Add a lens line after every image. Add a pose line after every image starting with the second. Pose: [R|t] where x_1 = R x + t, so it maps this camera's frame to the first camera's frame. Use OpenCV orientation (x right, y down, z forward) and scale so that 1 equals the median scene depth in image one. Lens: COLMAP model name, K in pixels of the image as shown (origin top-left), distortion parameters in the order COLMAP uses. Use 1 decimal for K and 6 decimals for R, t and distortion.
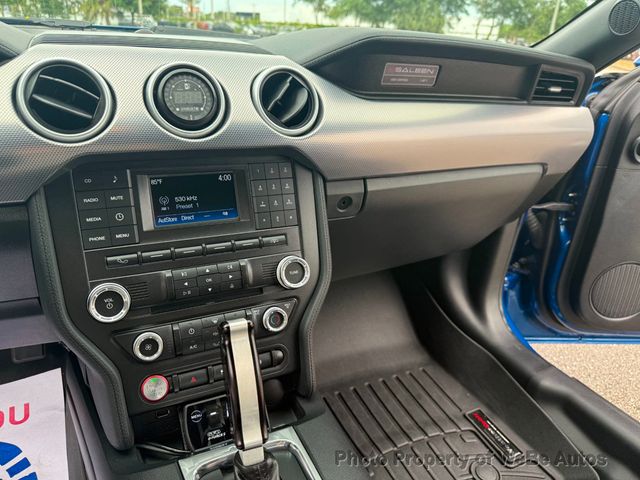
lens RADIAL K [[445.8, 0, 317.4], [0, 445.8, 245.9], [0, 0, 1]] dist [0.037994, -0.050287]
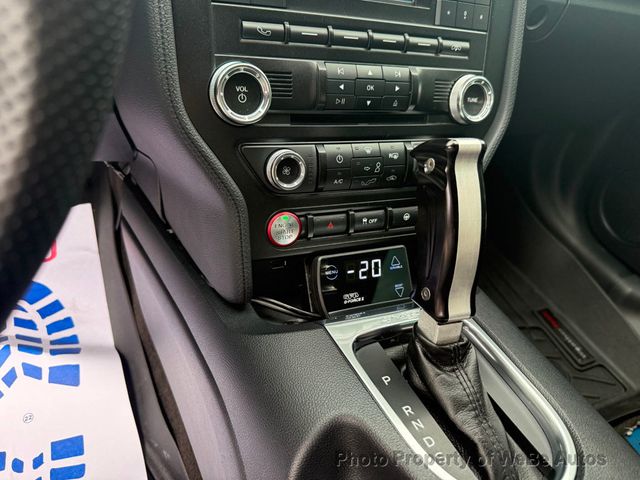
lens RADIAL K [[445.8, 0, 317.4], [0, 445.8, 245.9], [0, 0, 1]] dist [0.037994, -0.050287]
pose [[0.990932, 0.123352, 0.053271, -0.335113], [-0.132654, 0.961192, 0.241893, 0.156340], [-0.021366, -0.246767, 0.968839, 0.281523]]
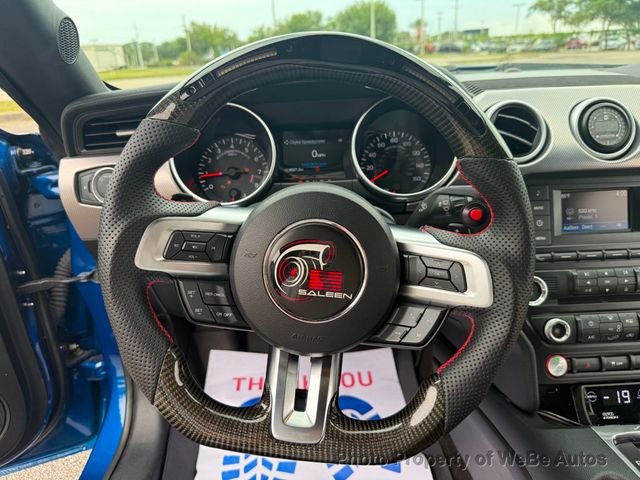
lens RADIAL K [[460.6, 0, 320.6], [0, 460.6, 246.8], [0, 0, 1]] dist [-0.001379, -0.000070]
pose [[0.915580, 0.067087, -0.396499, -0.463149], [-0.083629, 0.996194, -0.024559, 0.079317], [0.393343, 0.055644, 0.917706, -0.392667]]
